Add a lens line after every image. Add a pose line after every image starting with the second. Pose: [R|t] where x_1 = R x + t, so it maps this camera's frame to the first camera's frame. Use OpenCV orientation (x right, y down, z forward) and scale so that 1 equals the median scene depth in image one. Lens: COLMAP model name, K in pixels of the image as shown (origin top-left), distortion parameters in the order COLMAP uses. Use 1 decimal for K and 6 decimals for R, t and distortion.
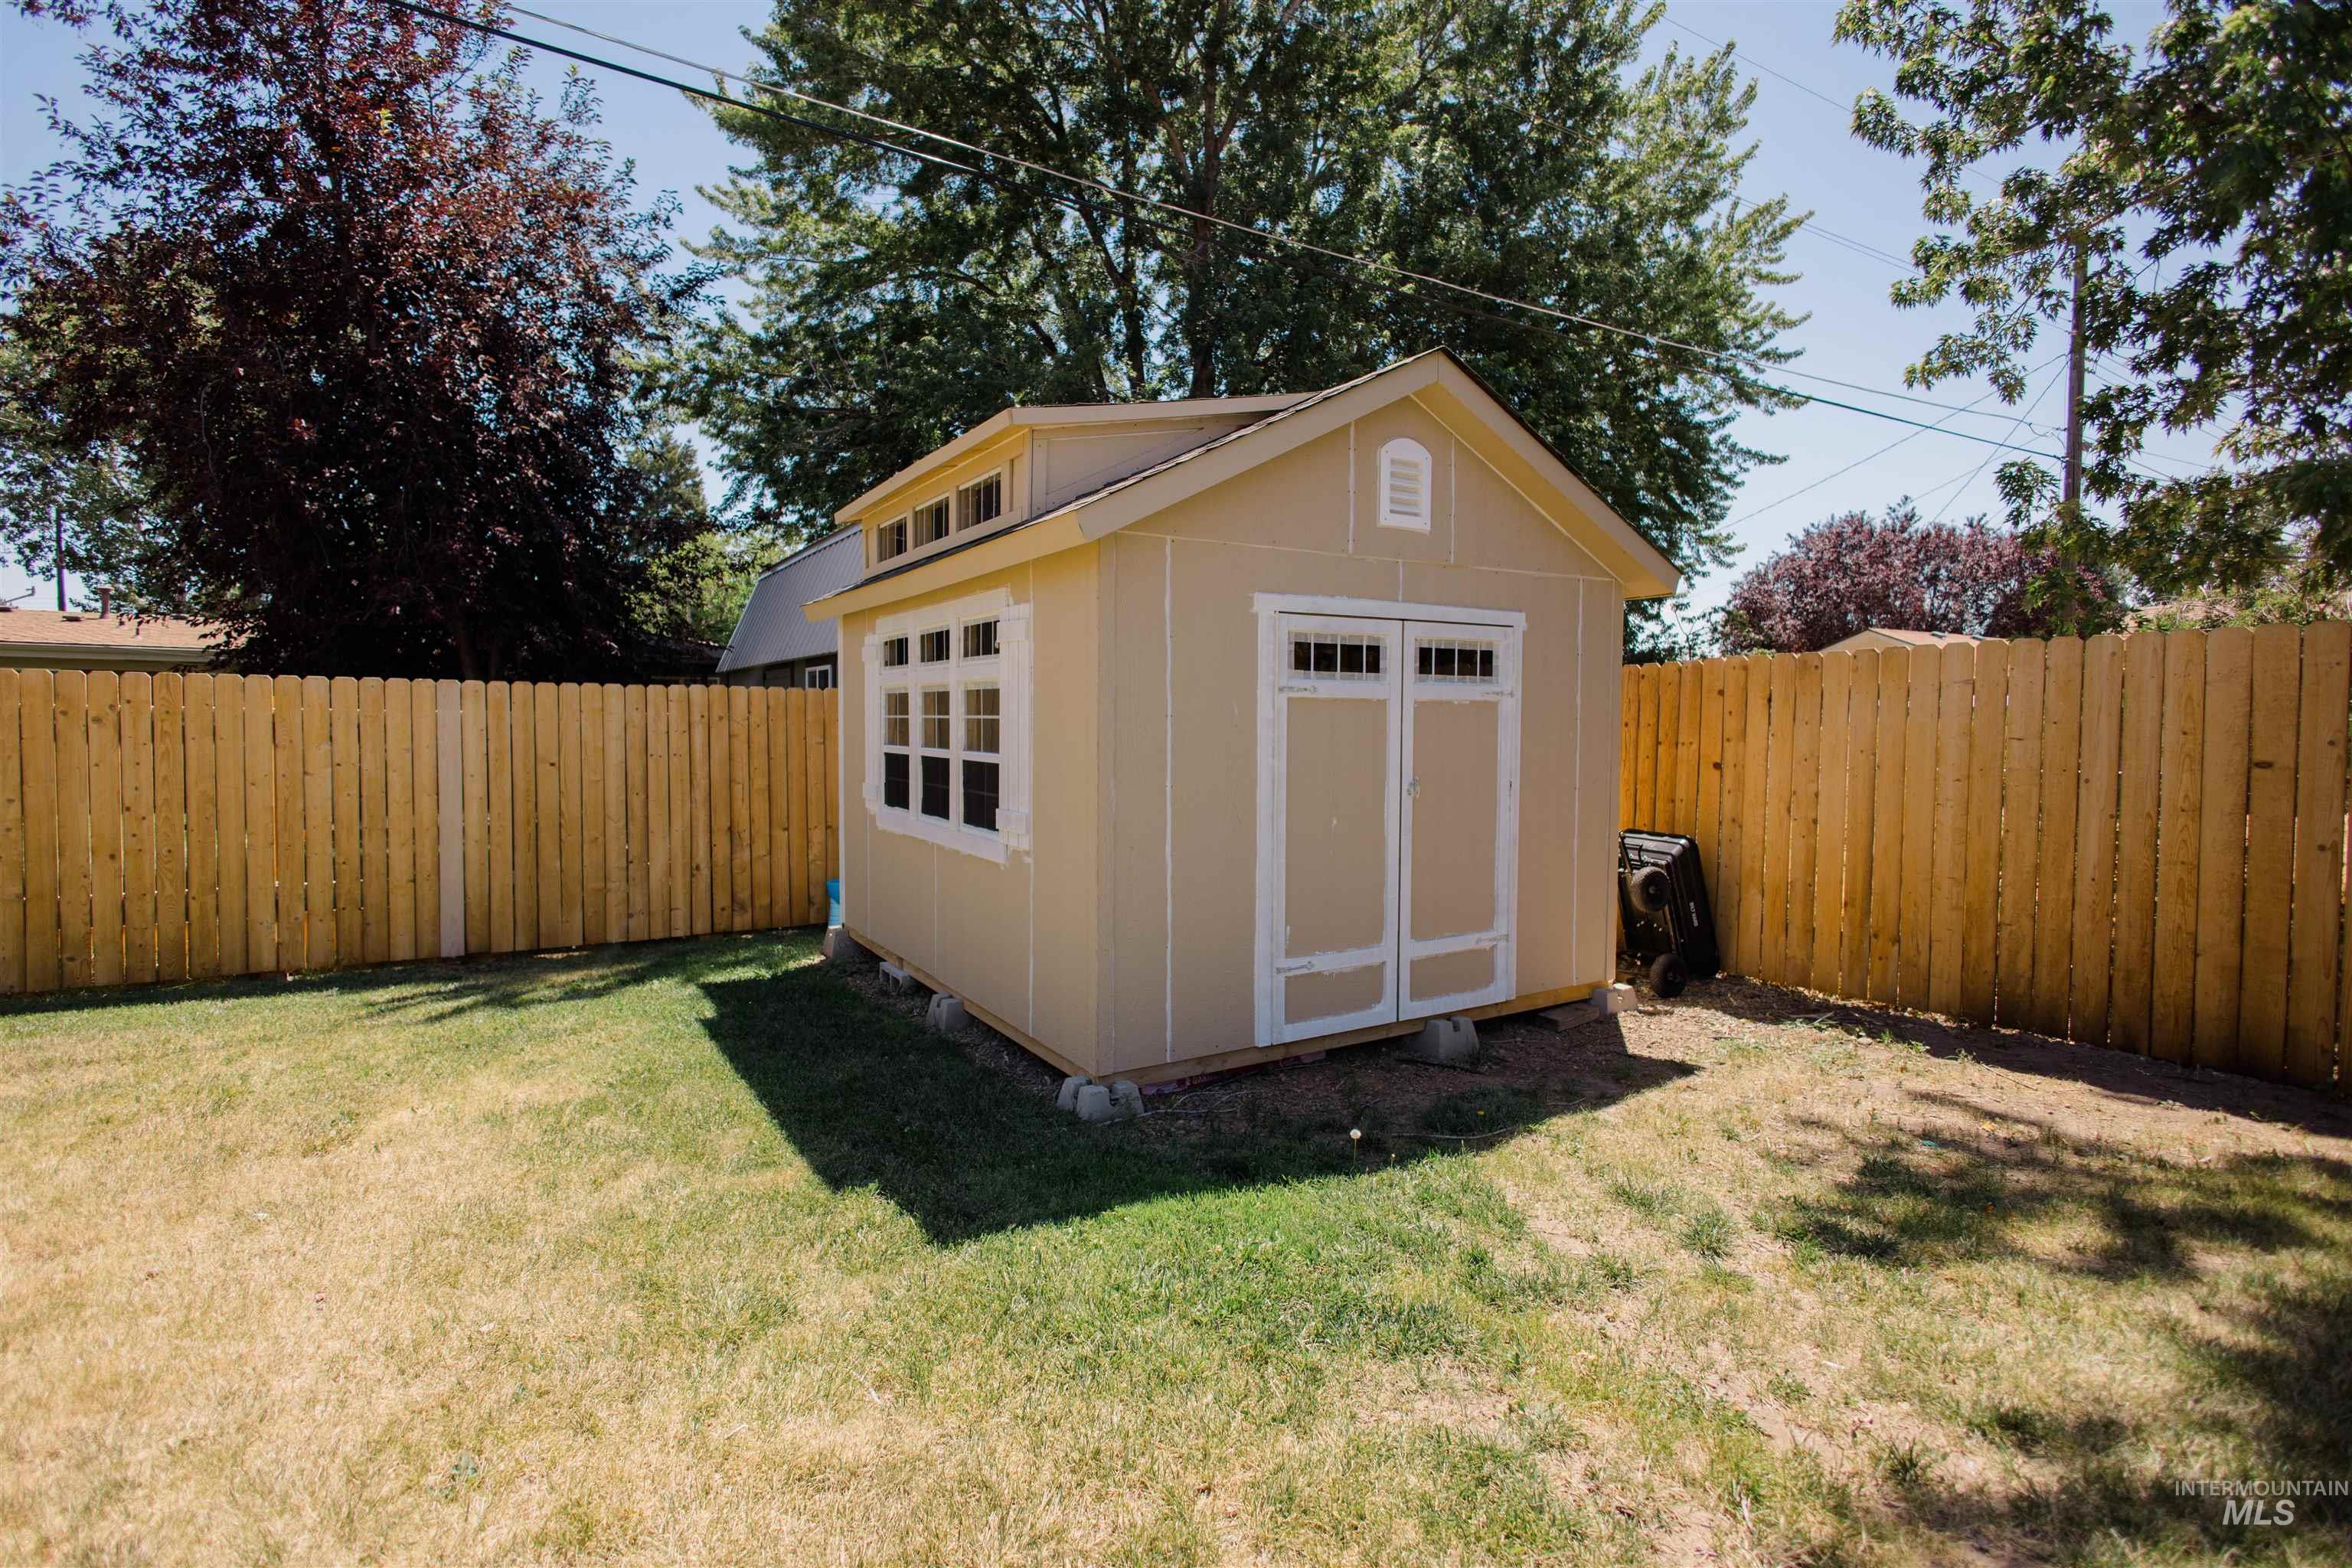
lens RADIAL K [[1101.0, 0, 1175.1], [0, 1101.0, 775.6], [0, 0, 1]] dist [-0.003885, -0.000340]
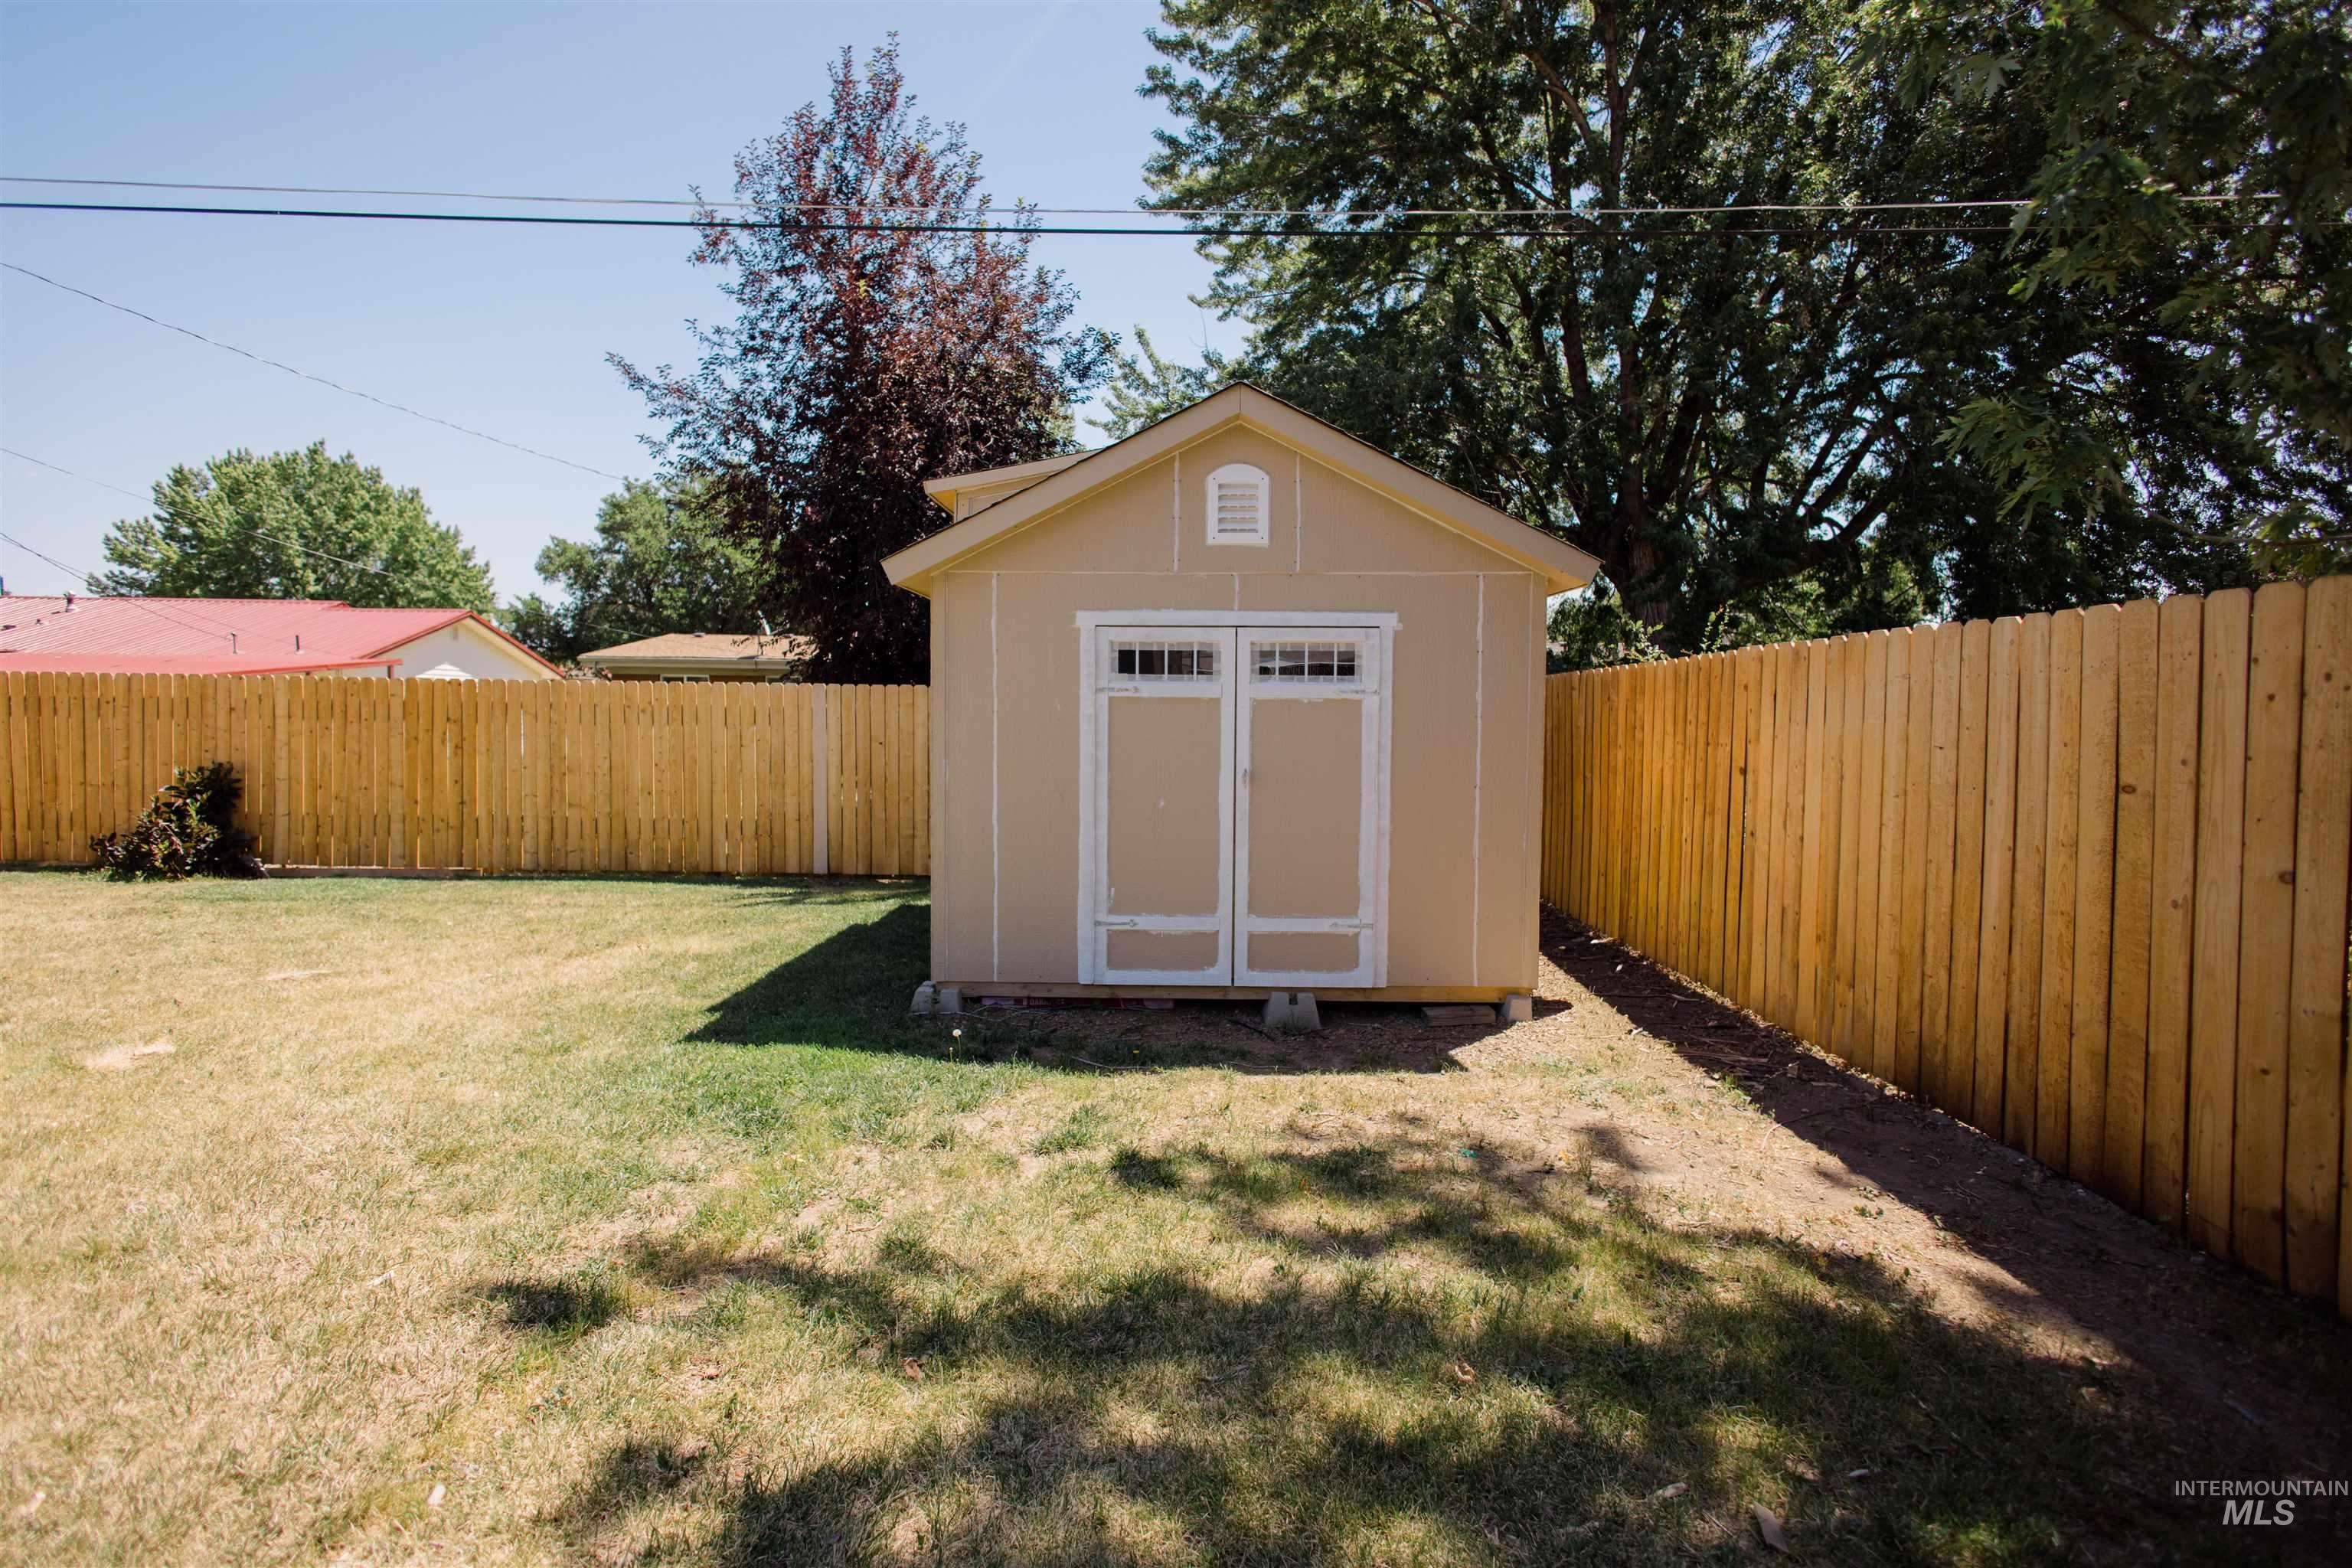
lens RADIAL K [[1107.2, 0, 1165.4], [0, 1107.2, 778.7], [0, 0, 1]] dist [0.001107, -0.000910]
pose [[0.843931, 0.038603, -0.535061, 0.780747], [-0.033274, 0.999254, 0.019610, -0.007257], [0.535418, 0.001254, 0.844586, 0.014433]]
